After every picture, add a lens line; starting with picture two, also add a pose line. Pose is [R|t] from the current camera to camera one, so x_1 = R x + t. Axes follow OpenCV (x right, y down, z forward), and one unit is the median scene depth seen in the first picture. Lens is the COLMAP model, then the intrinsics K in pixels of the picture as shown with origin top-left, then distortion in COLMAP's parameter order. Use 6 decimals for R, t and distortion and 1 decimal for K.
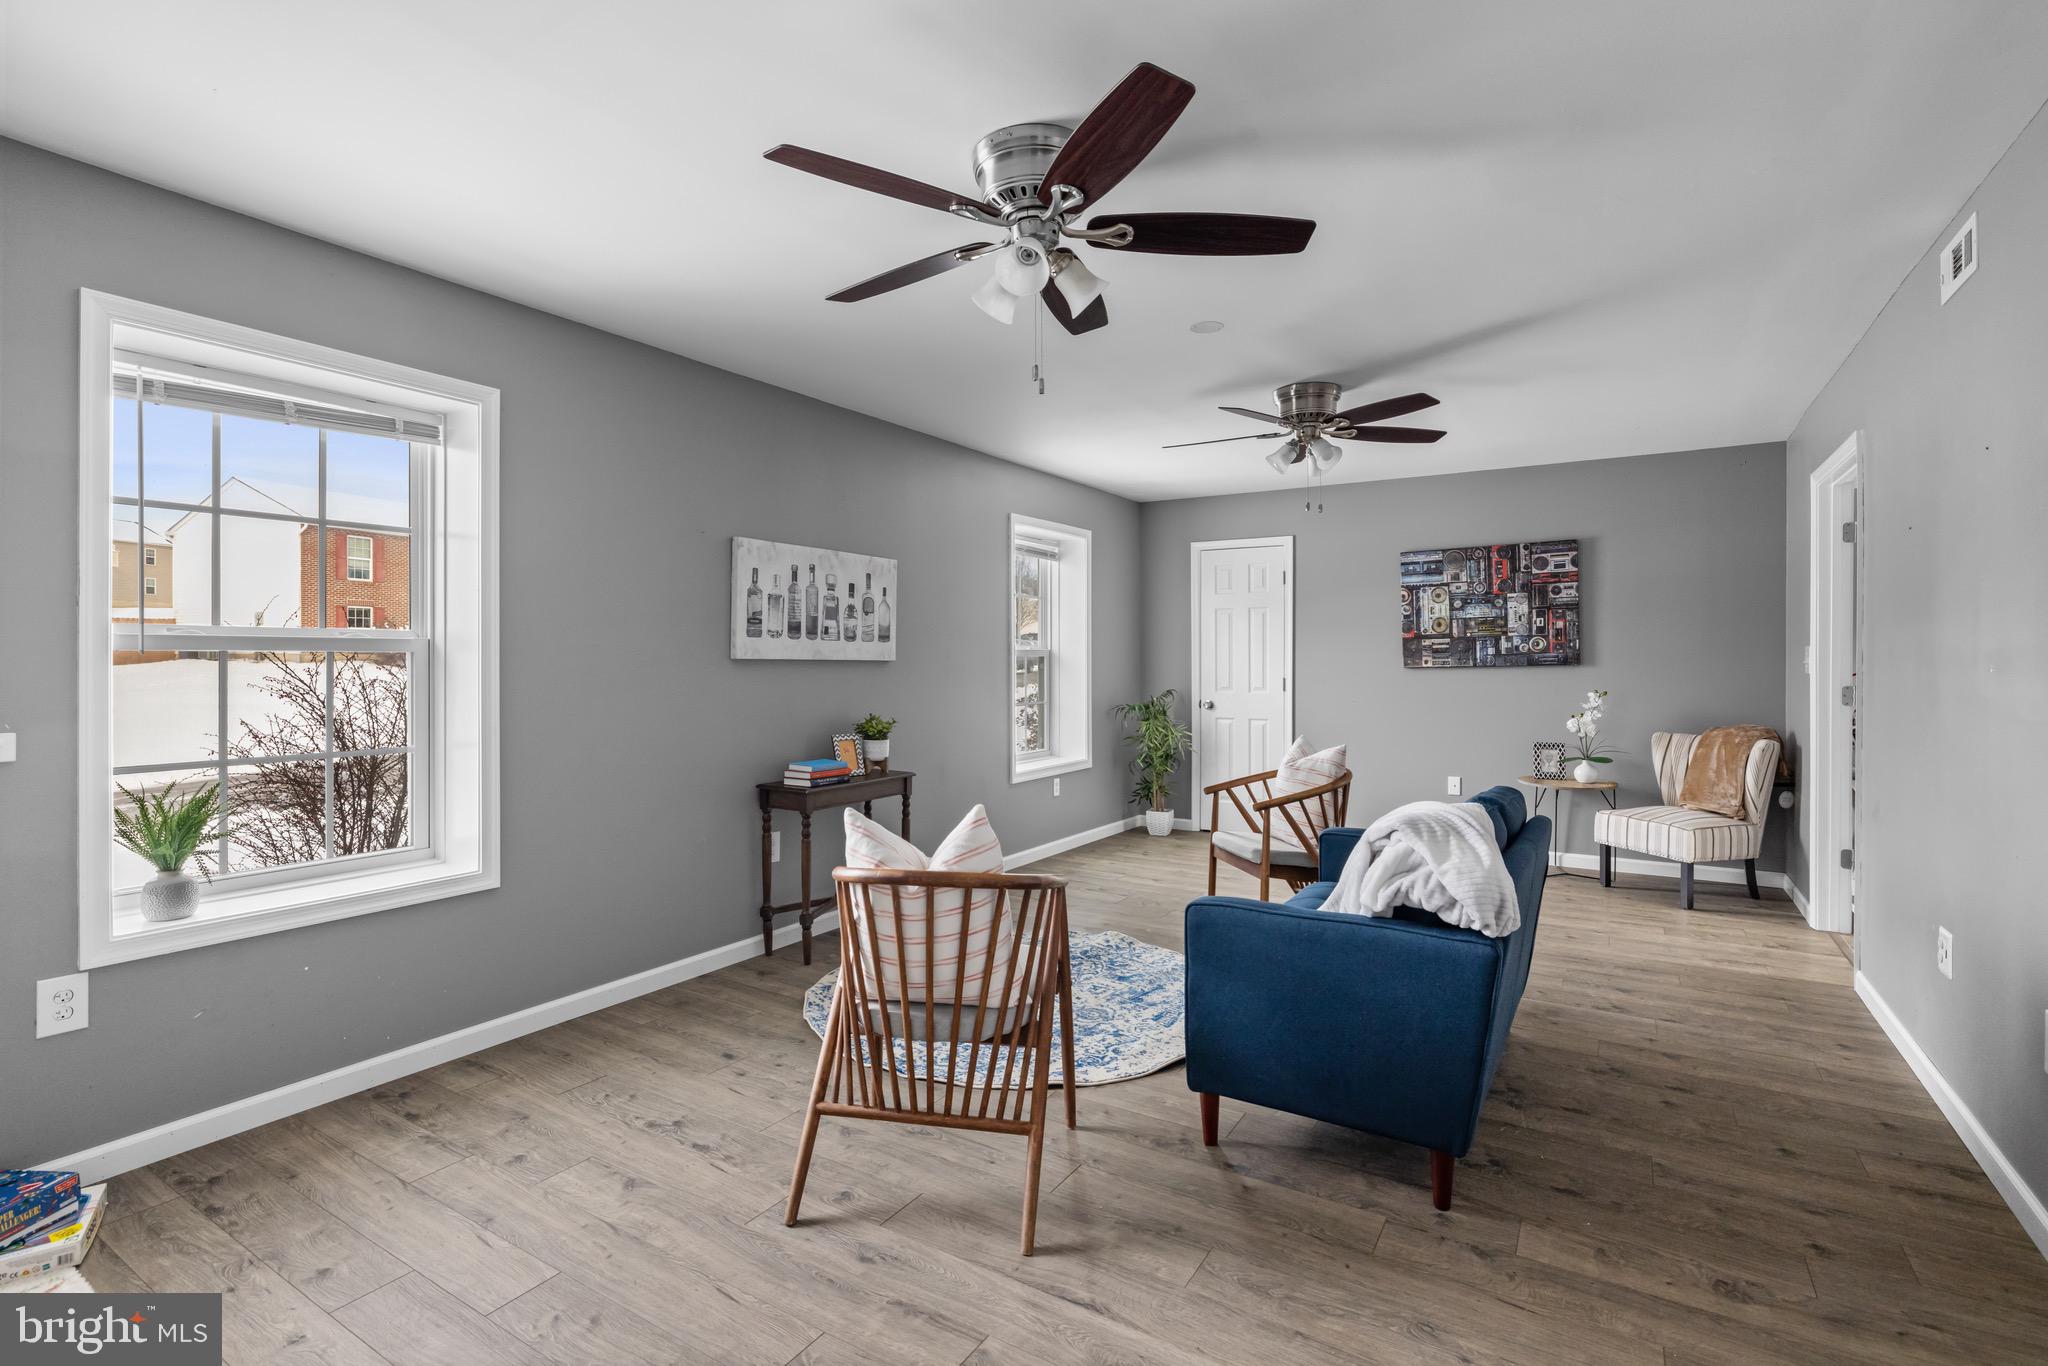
lens RADIAL K [[964.8, 0, 1015.1], [0, 964.8, 664.7], [0, 0, 1]] dist [-0.003815, 0.002114]
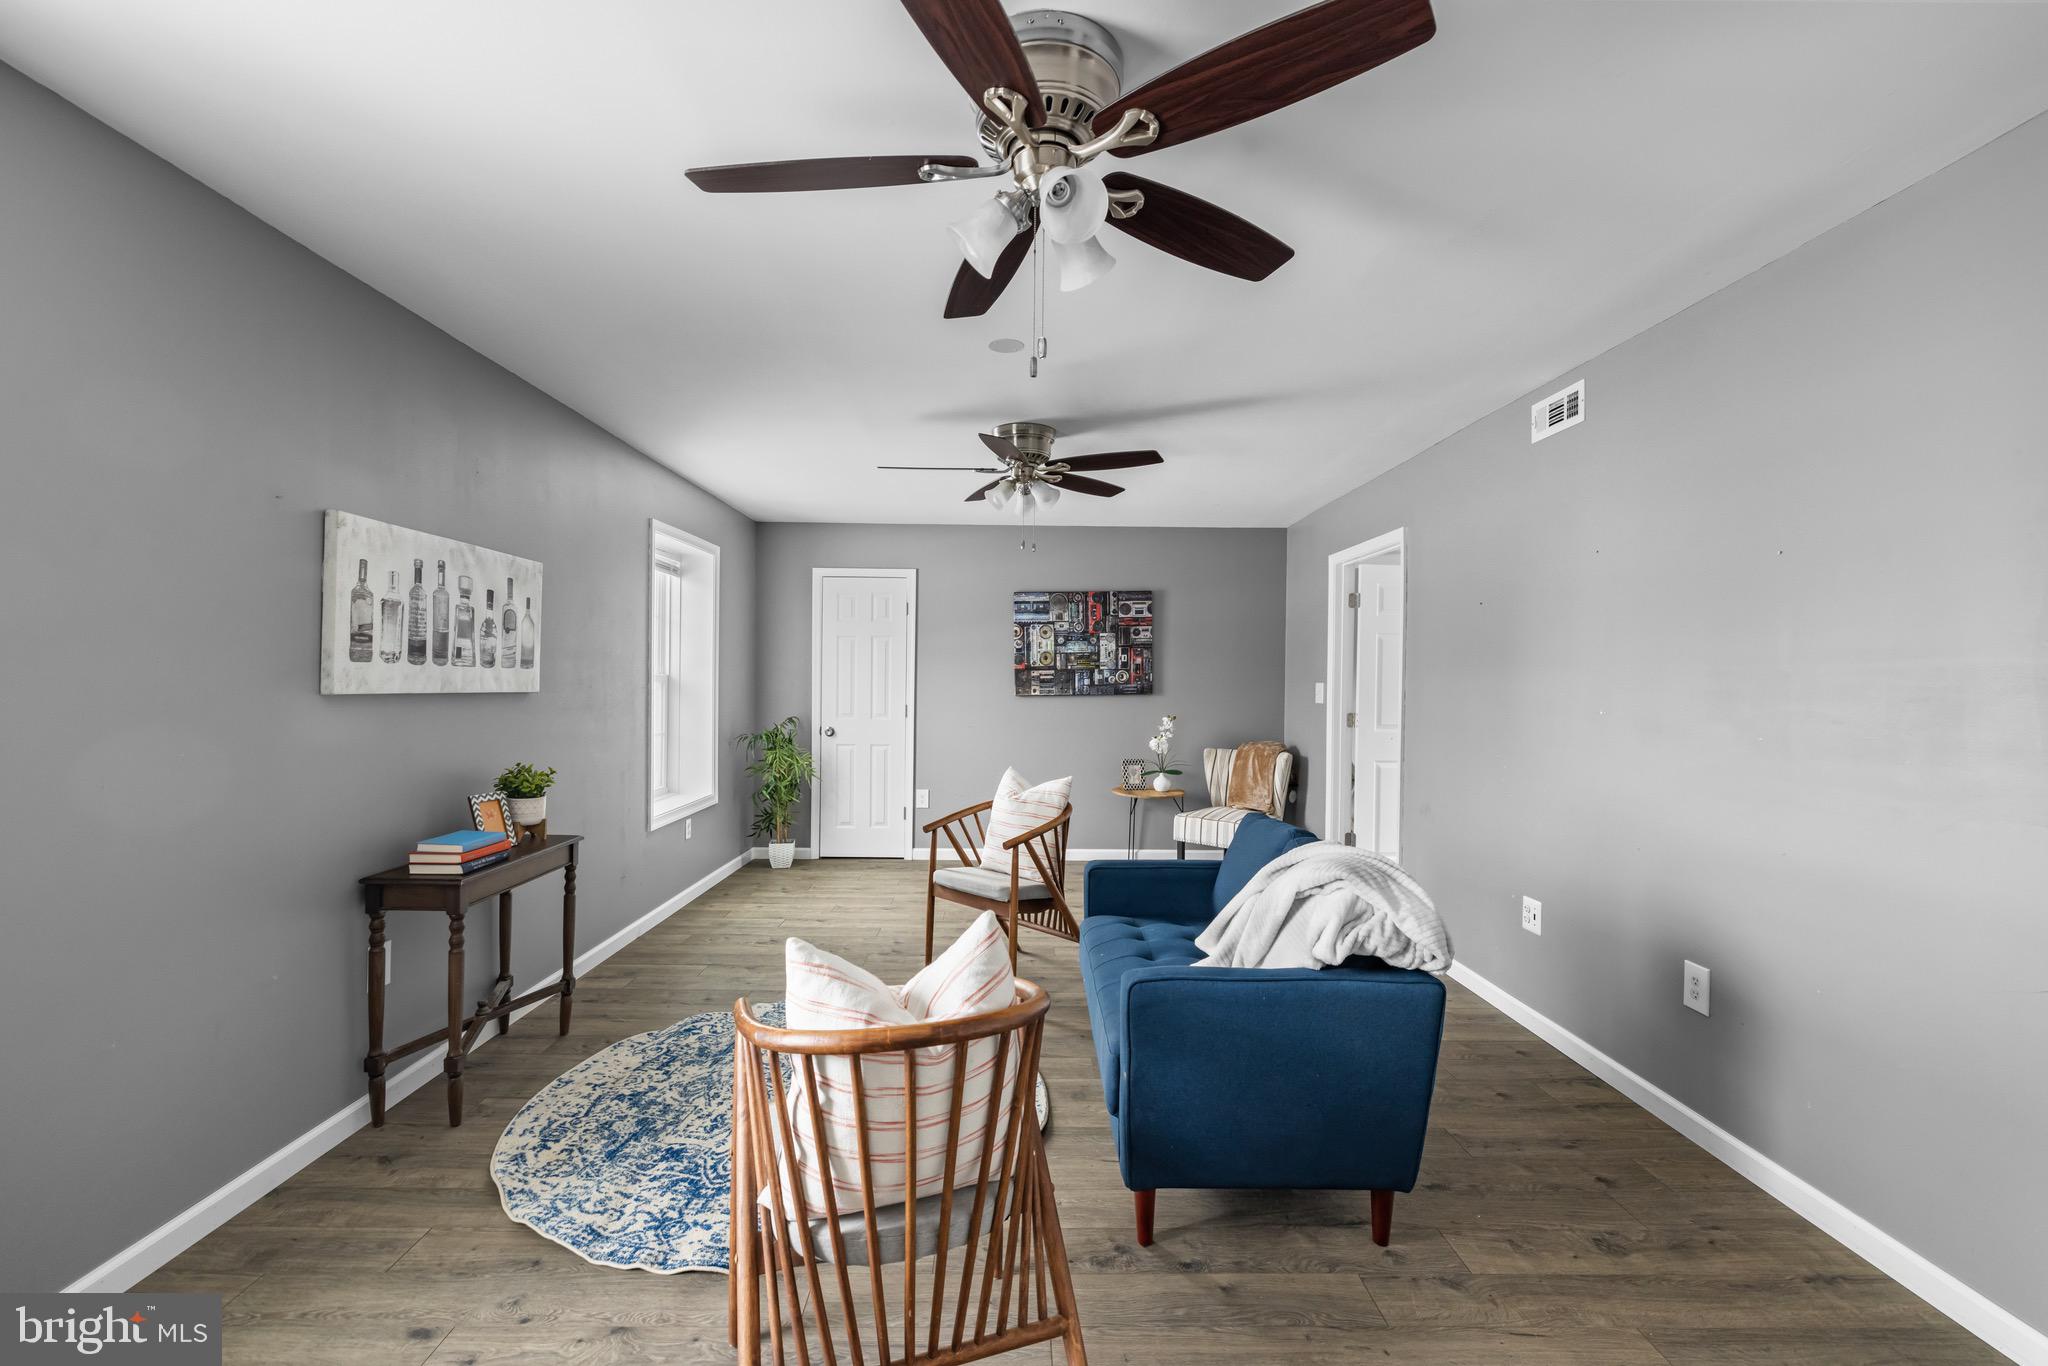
lens RADIAL K [[869.8, 0, 1021.2], [0, 869.8, 685.1], [0, 0, 1]] dist [0.000449, 0.001912]
pose [[0.839609, 0.005969, 0.543158, -0.206721], [-0.008285, 0.999964, 0.001817, -0.016660], [-0.543127, -0.006026, 0.839629, 0.228885]]
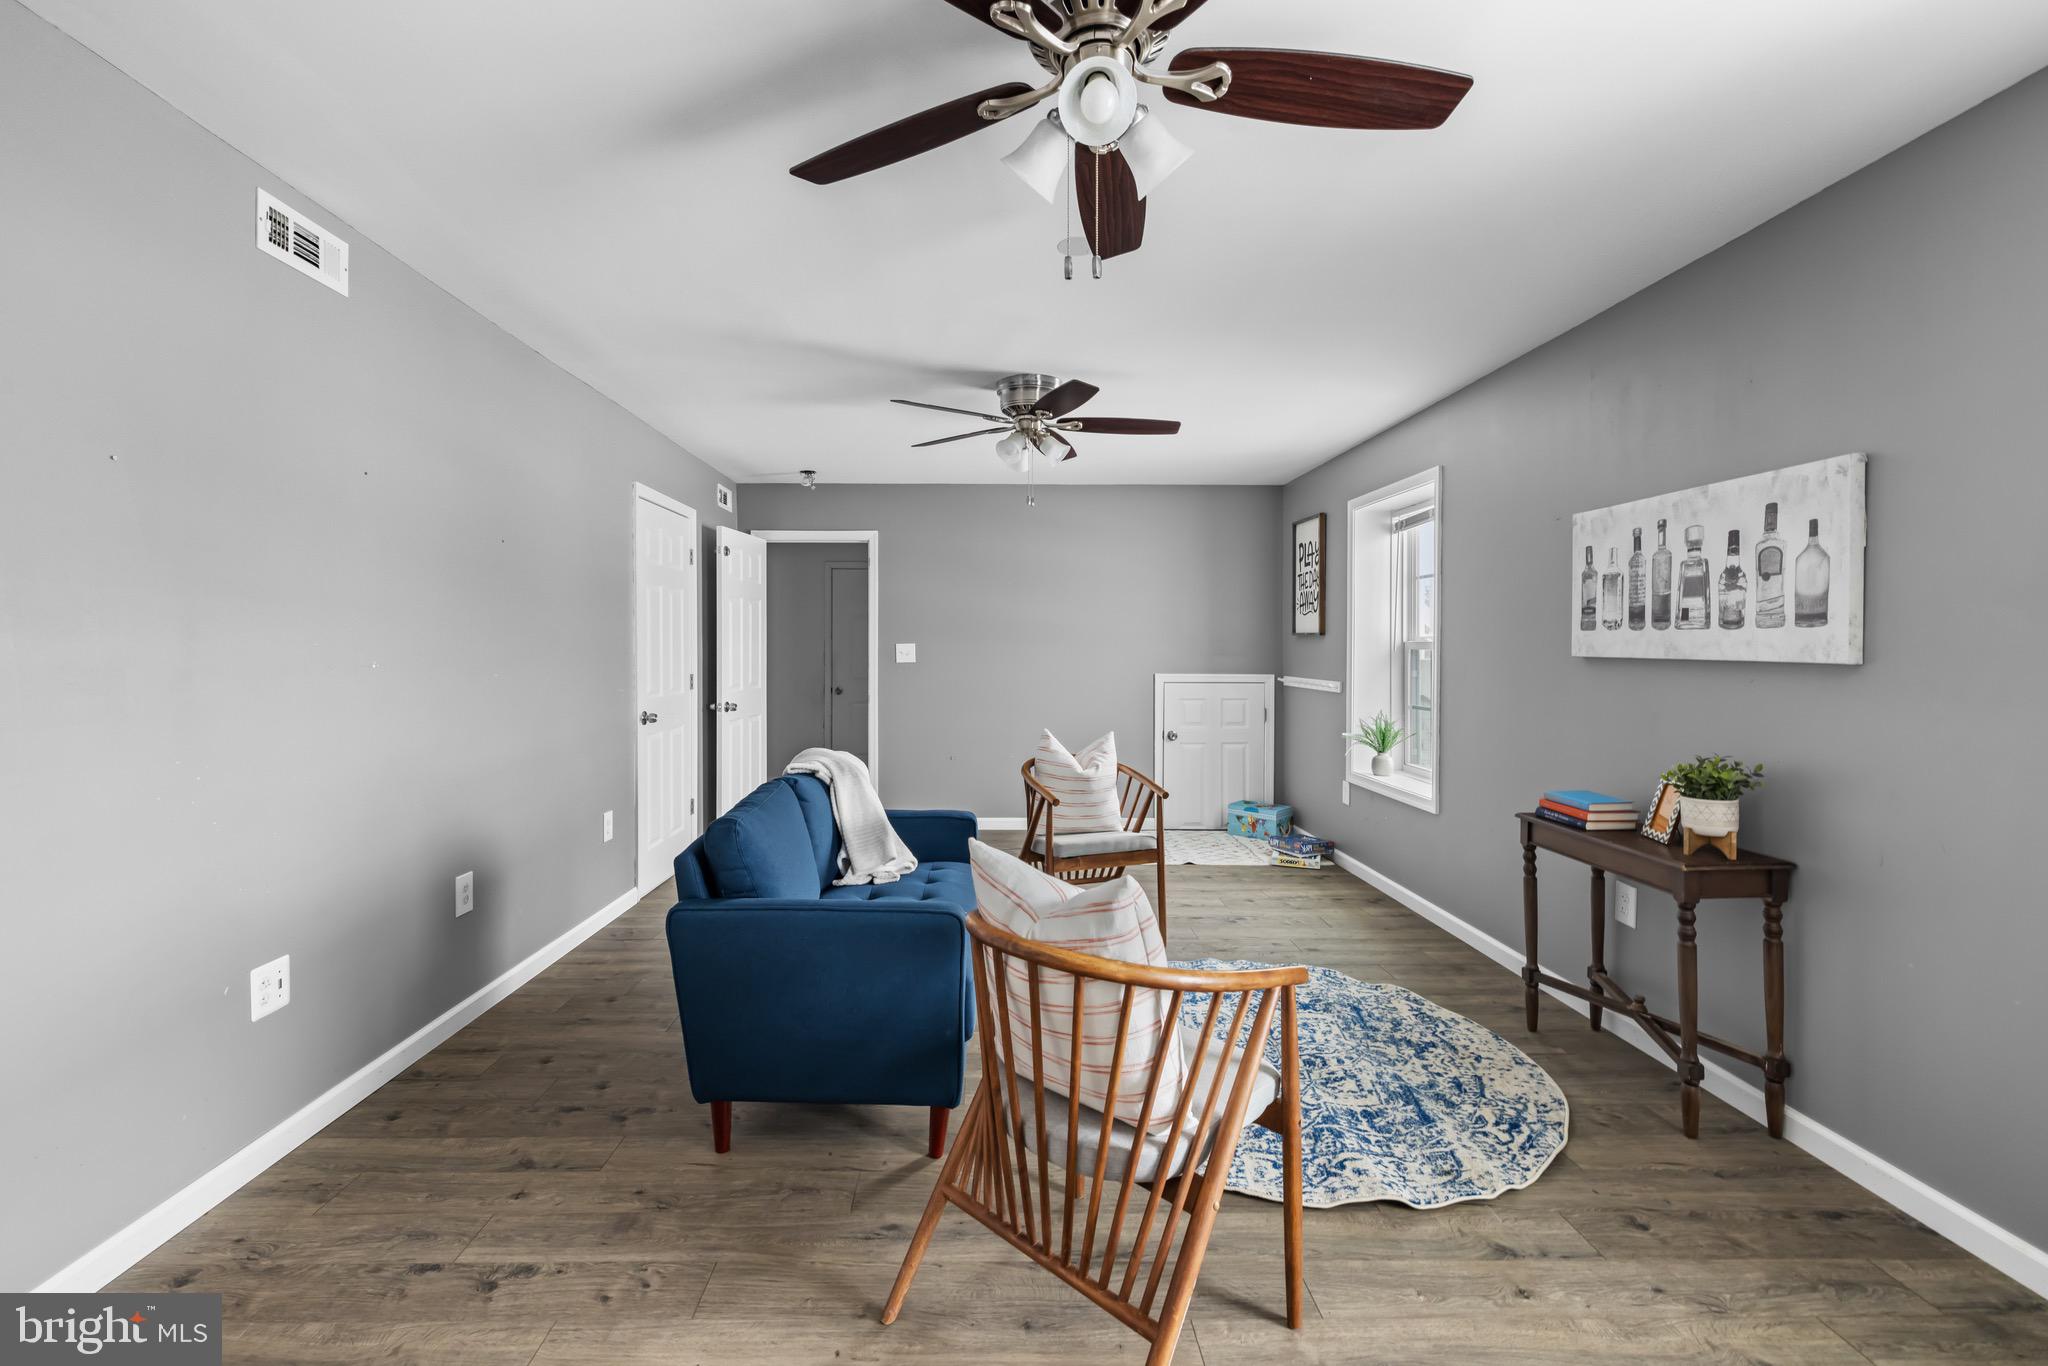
lens RADIAL K [[869.8, 0, 996.6], [0, 869.8, 651.6], [0, 0, 1]] dist [0.000449, 0.001912]
pose [[-0.840245, 0.000099, -0.542206, 0.539992], [-0.004905, 0.999958, 0.007784, -0.013339], [0.542184, 0.009199, -0.840209, 1.309703]]
